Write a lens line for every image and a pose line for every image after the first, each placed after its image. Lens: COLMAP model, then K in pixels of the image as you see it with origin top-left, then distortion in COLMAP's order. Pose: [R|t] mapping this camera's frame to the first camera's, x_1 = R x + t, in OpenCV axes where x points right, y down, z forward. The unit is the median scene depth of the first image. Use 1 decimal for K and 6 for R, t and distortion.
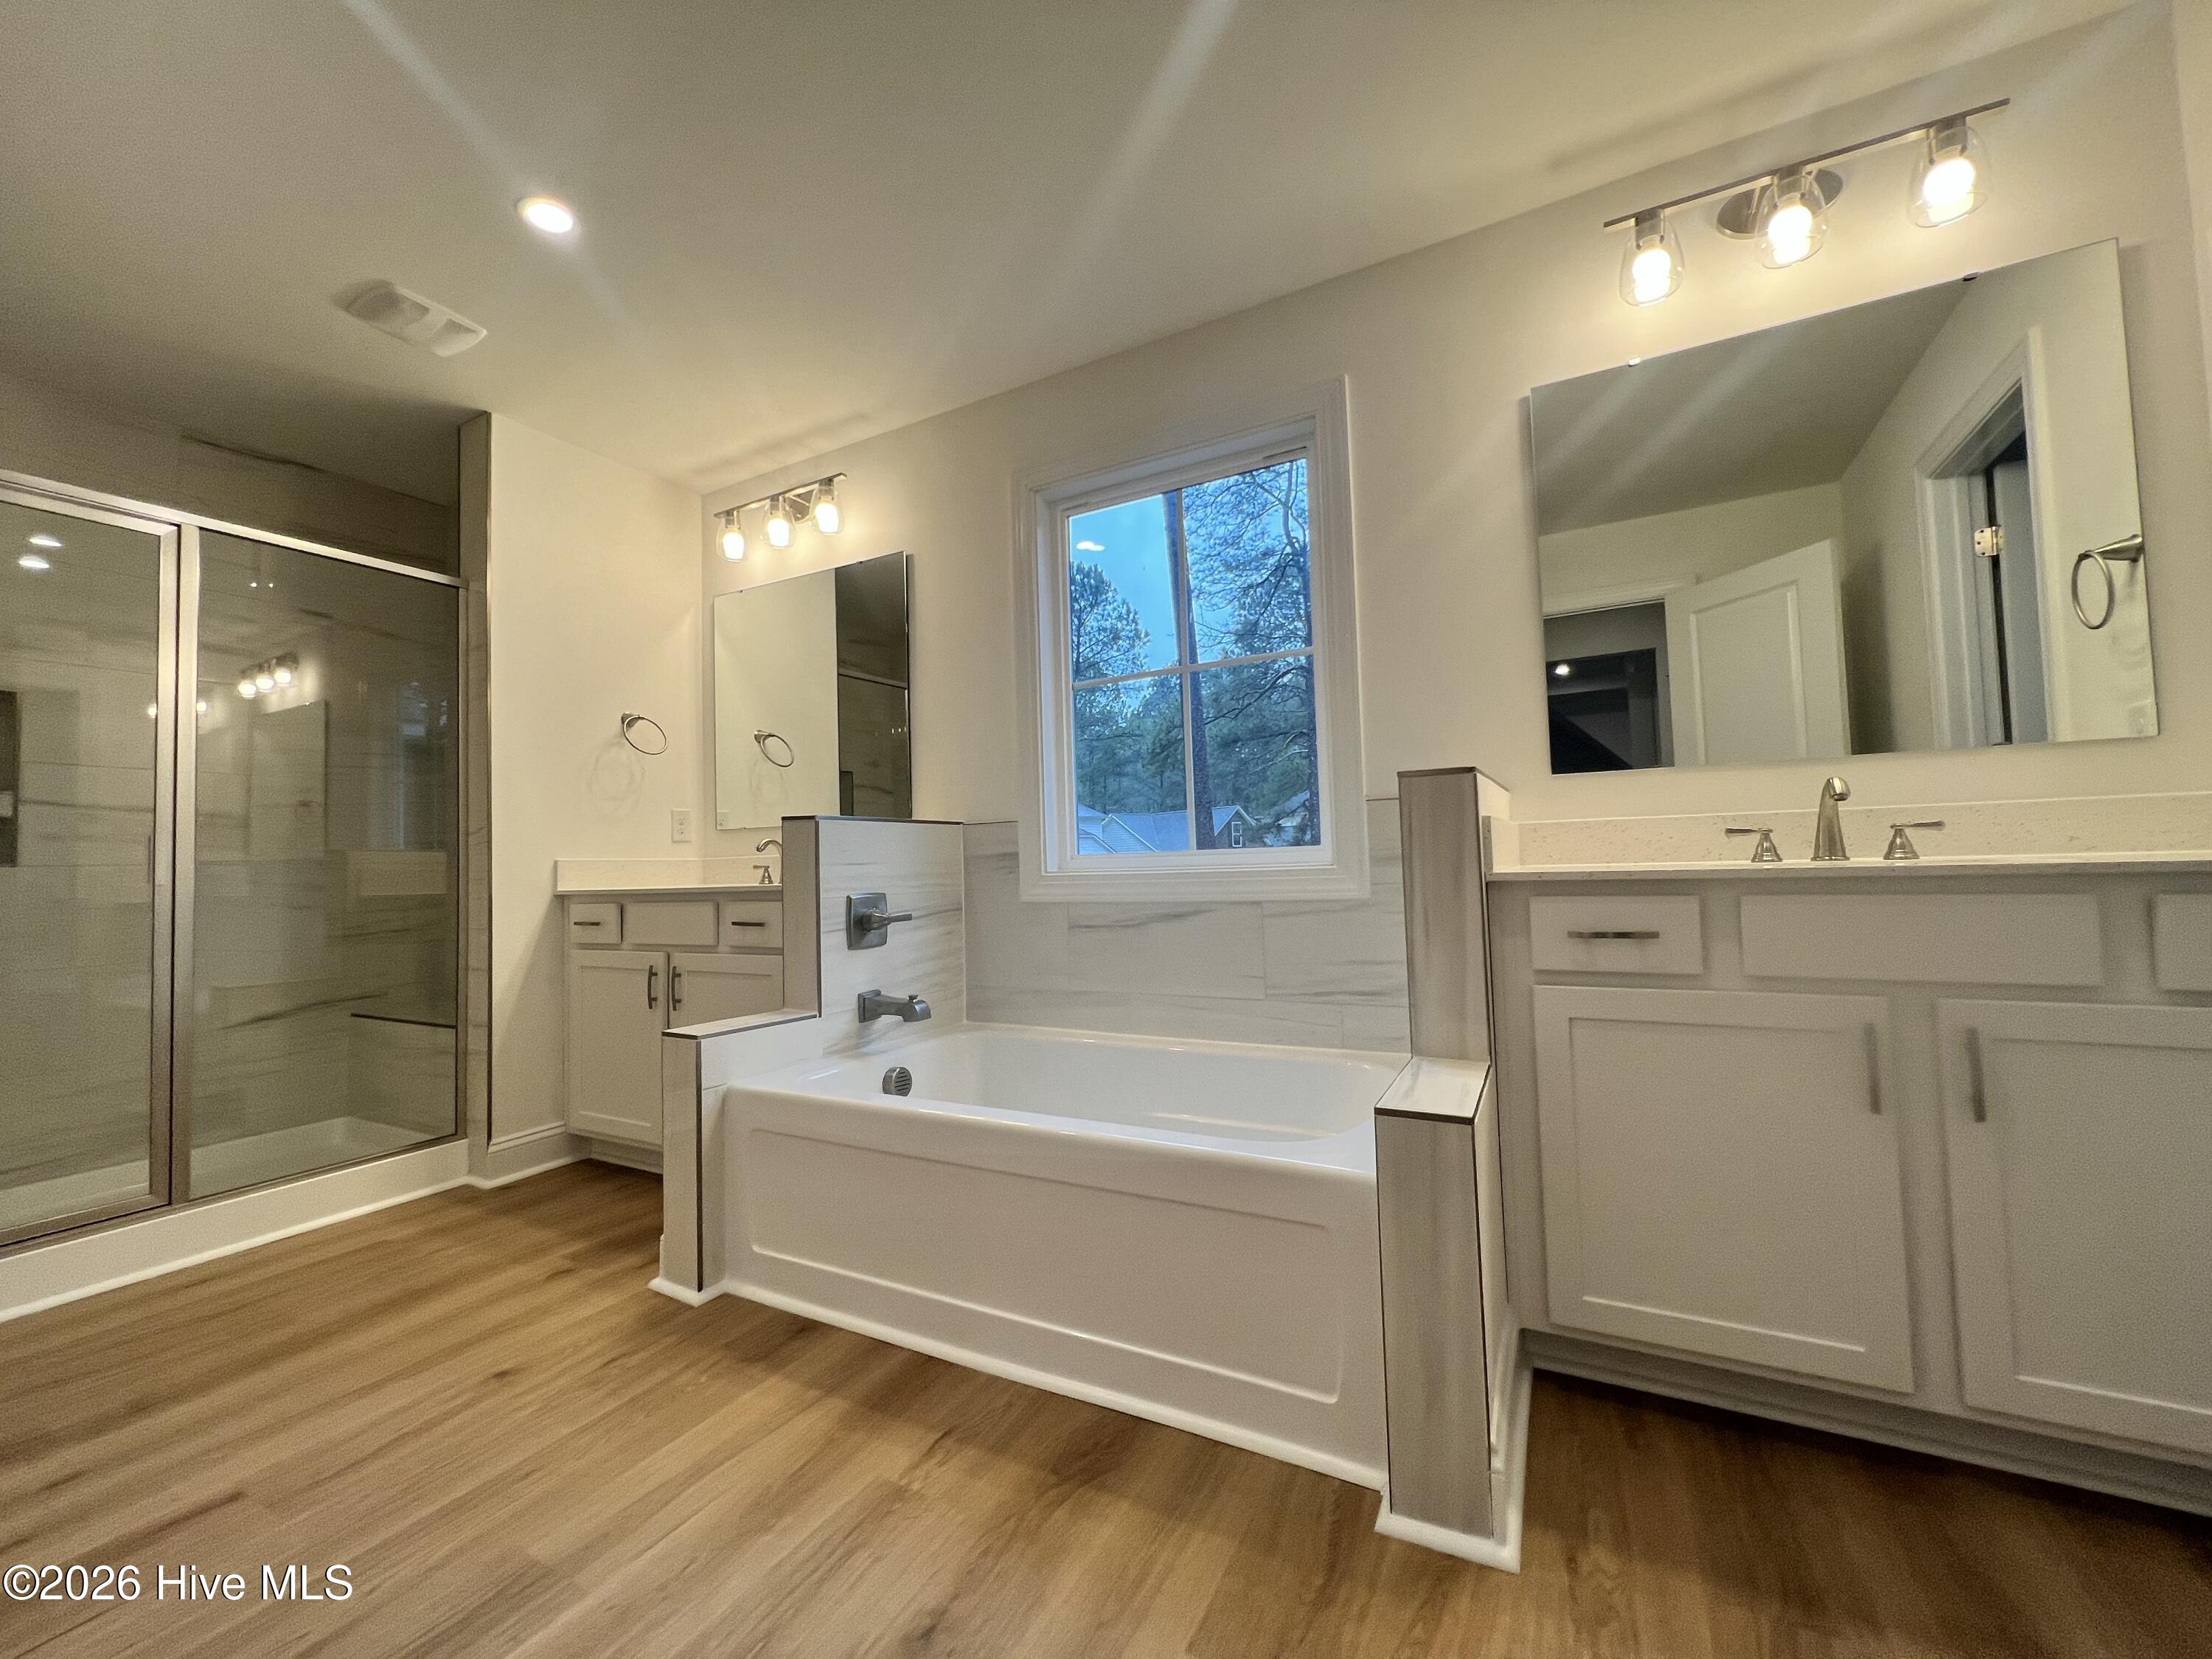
lens RADIAL K [[886.8, 0, 1097.6], [0, 886.8, 817.8], [0, 0, 1]] dist [-0.002300, 0.000462]
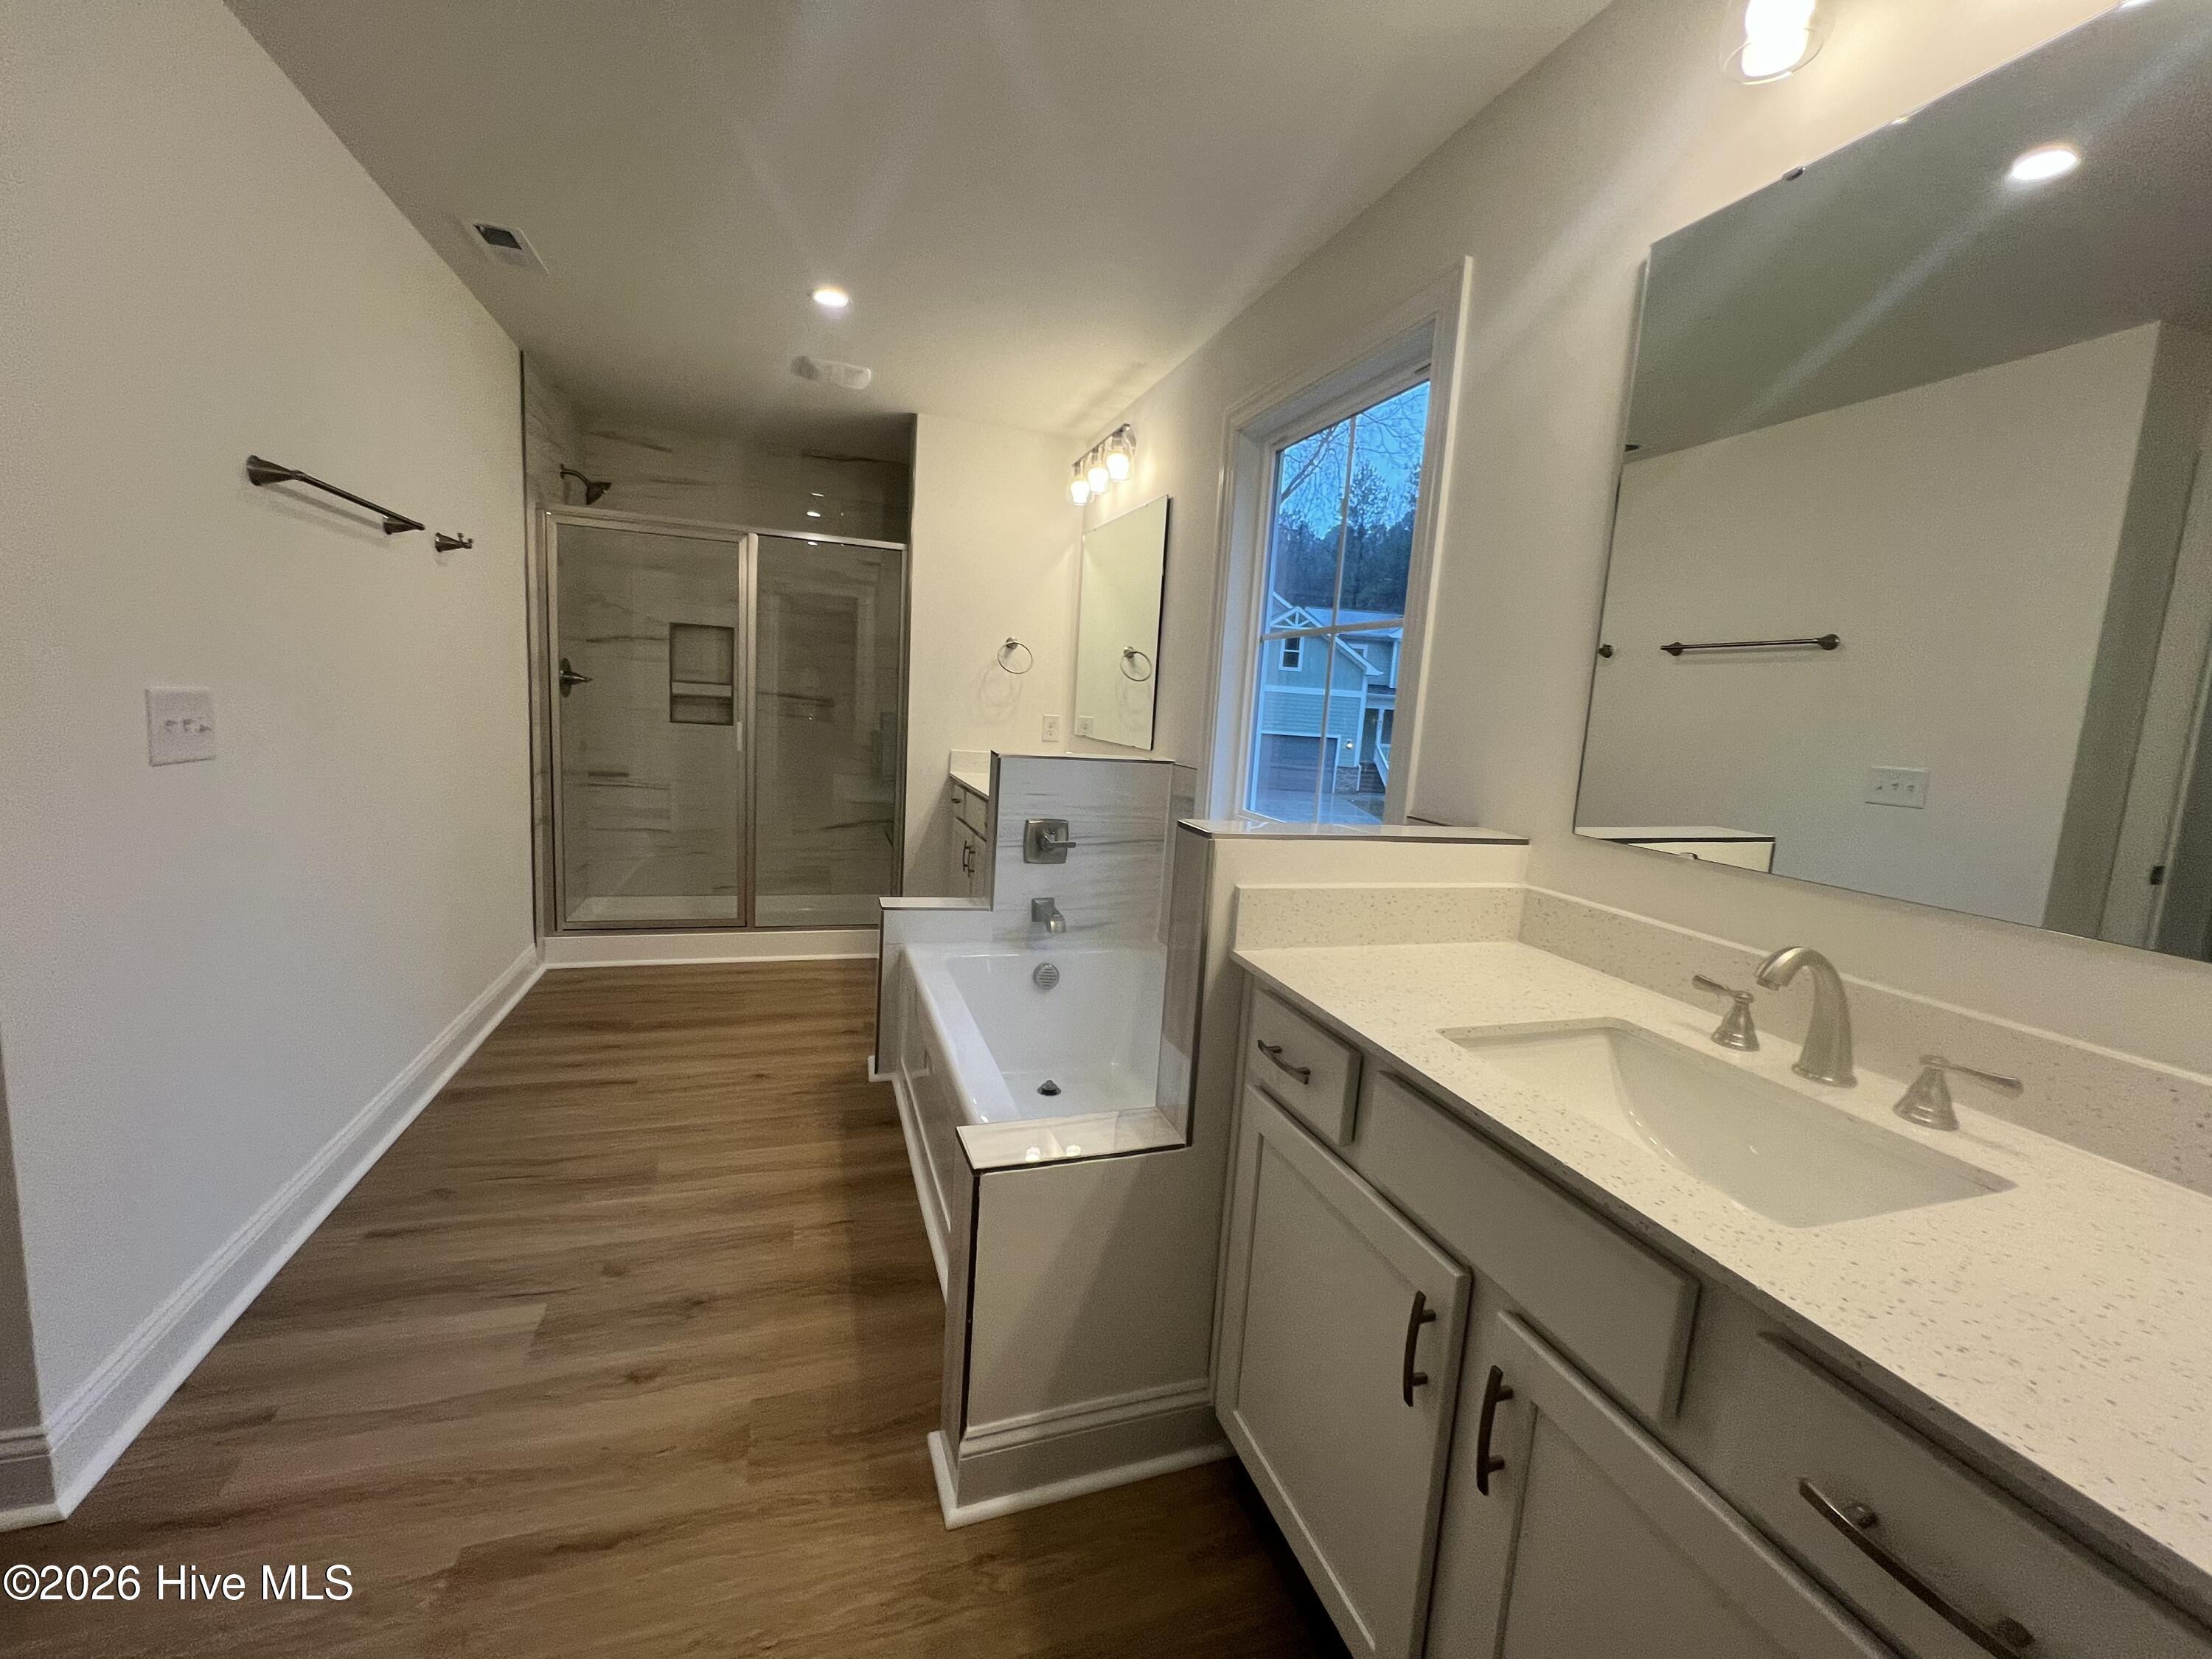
lens RADIAL K [[886.8, 0, 1101.1], [0, 886.8, 817.7], [0, 0, 1]] dist [-0.002300, 0.000462]
pose [[0.732916, 0.166081, -0.659736, 0.711094], [-0.050709, 0.980383, 0.190467, -0.181447], [0.678427, -0.106142, 0.726960, 0.214088]]
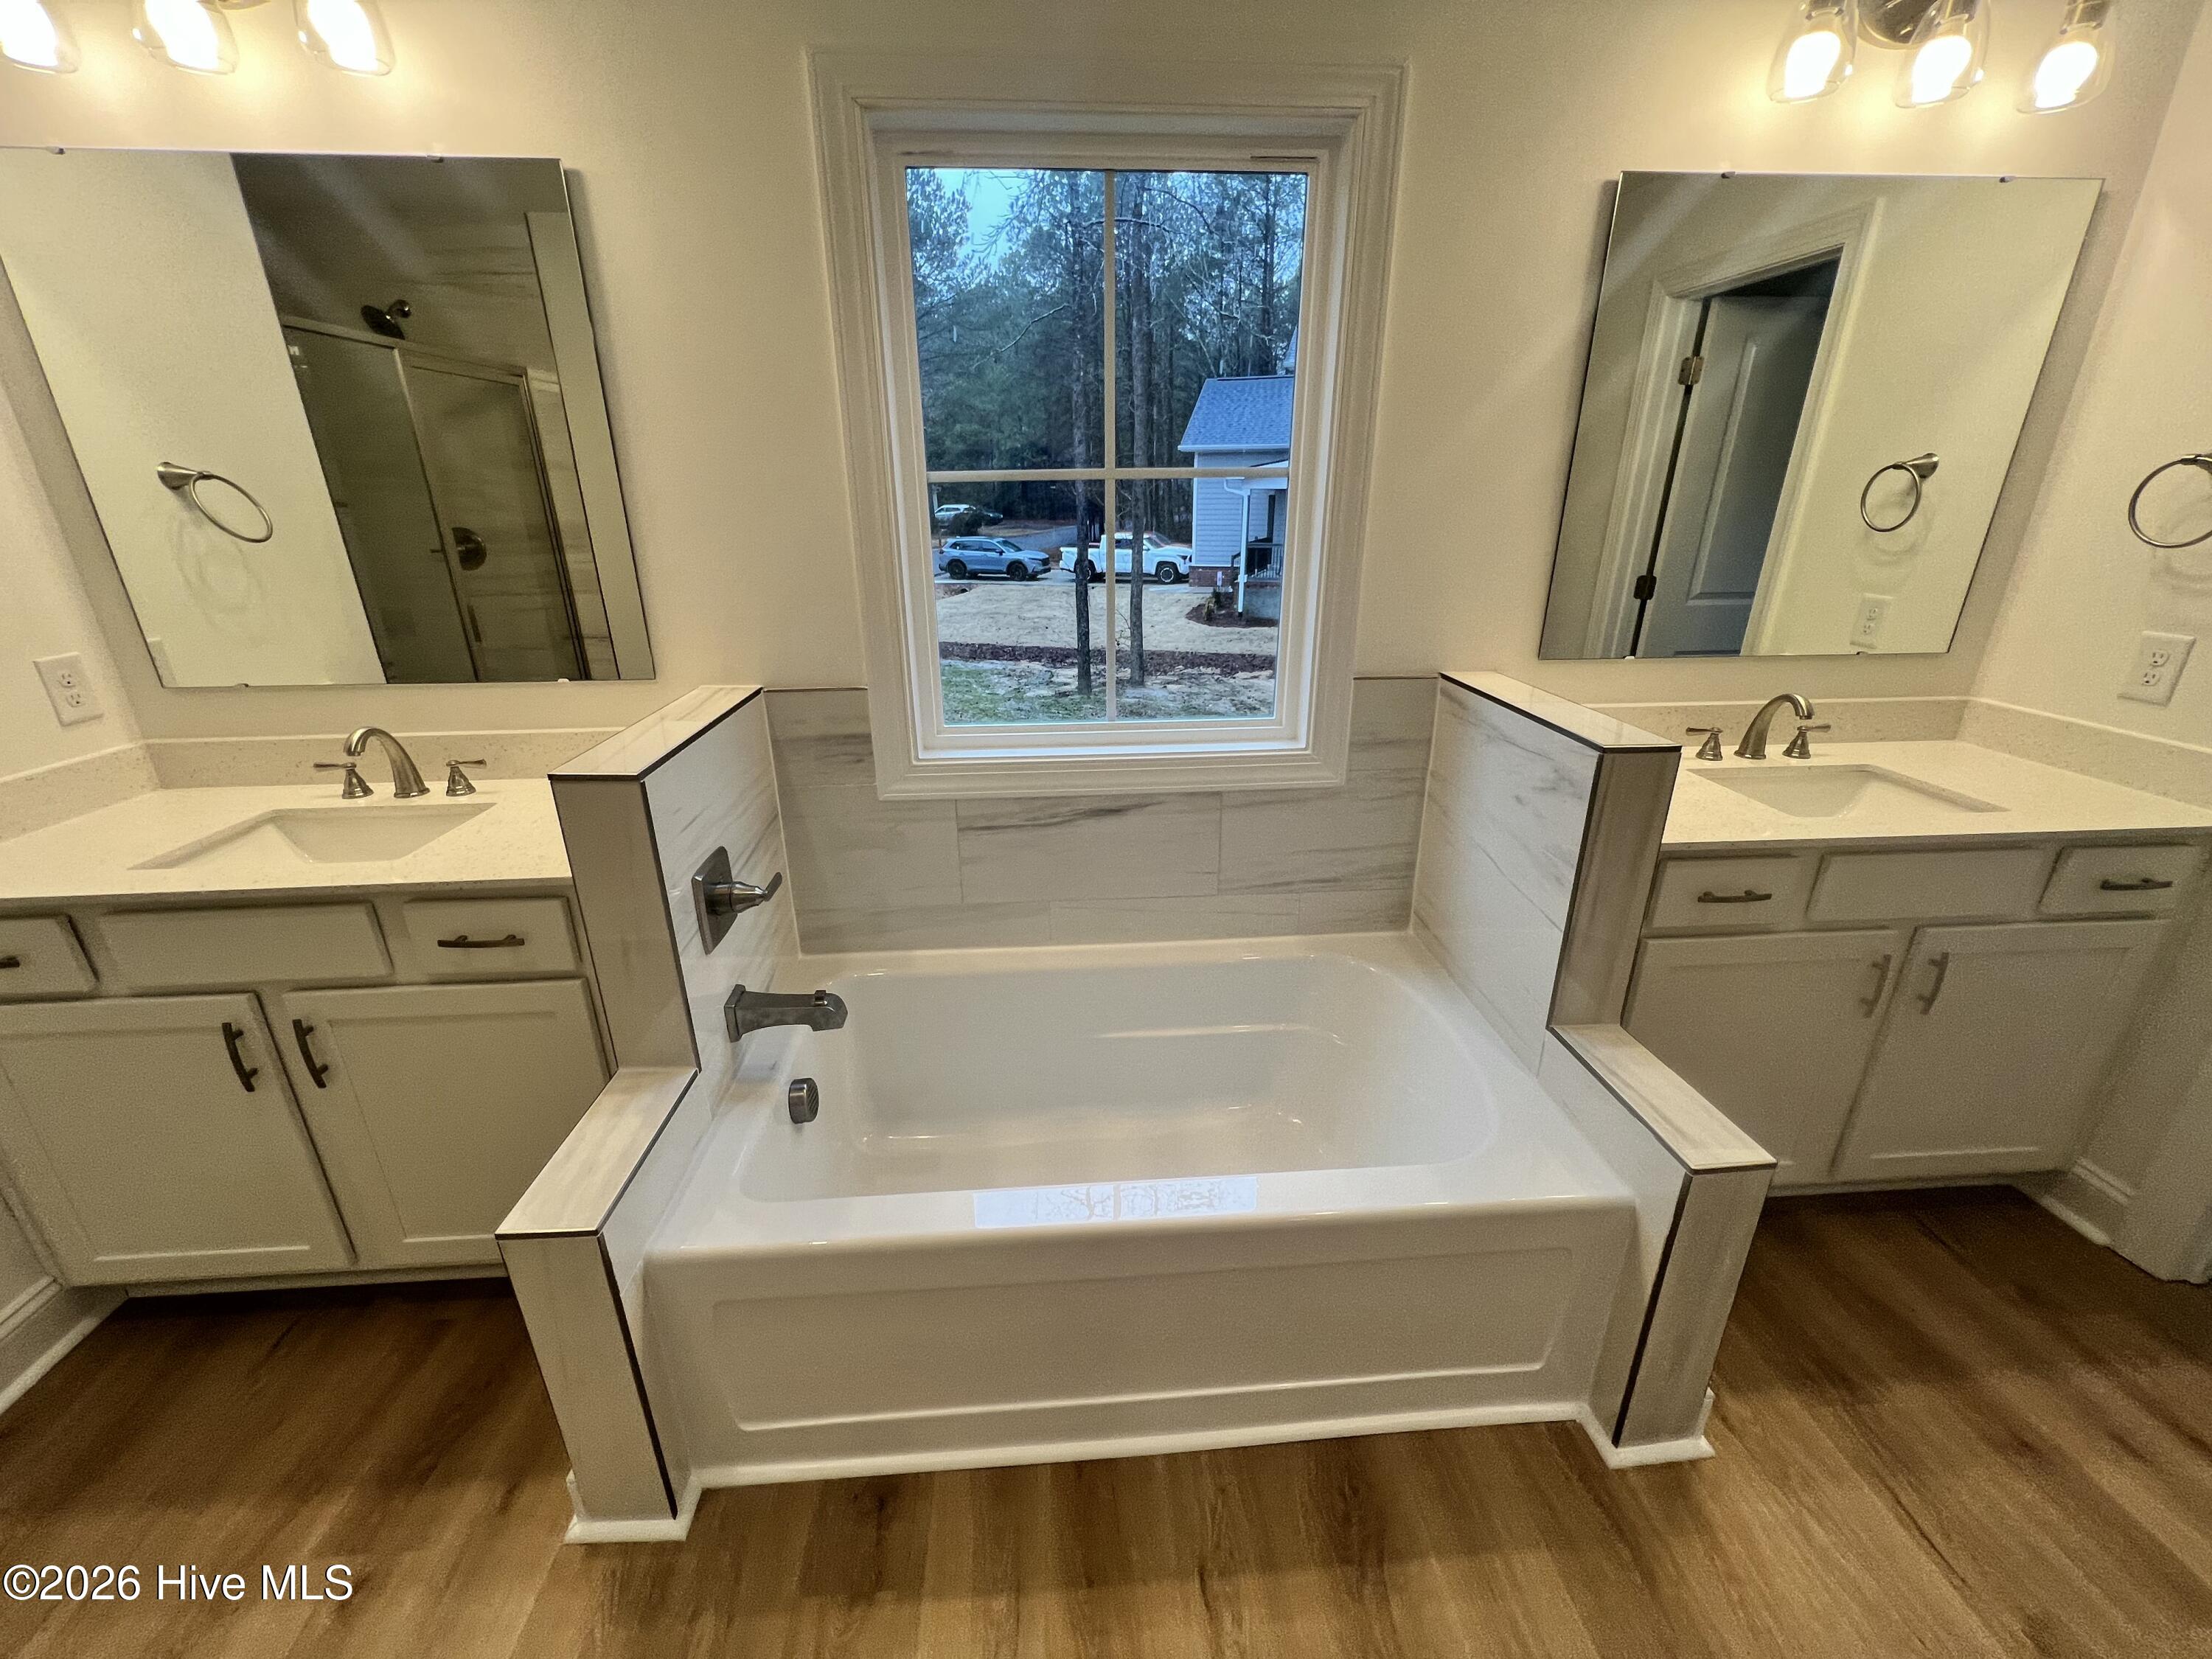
lens RADIAL K [[886.8, 0, 1099.2], [0, 886.8, 824.2], [0, 0, 1]] dist [-0.002300, 0.000462]
pose [[0.839287, -0.166543, 0.517552, -0.423473], [-0.045040, 0.927359, 0.371453, -0.221311], [-0.541820, -0.335066, 0.770819, 0.458437]]
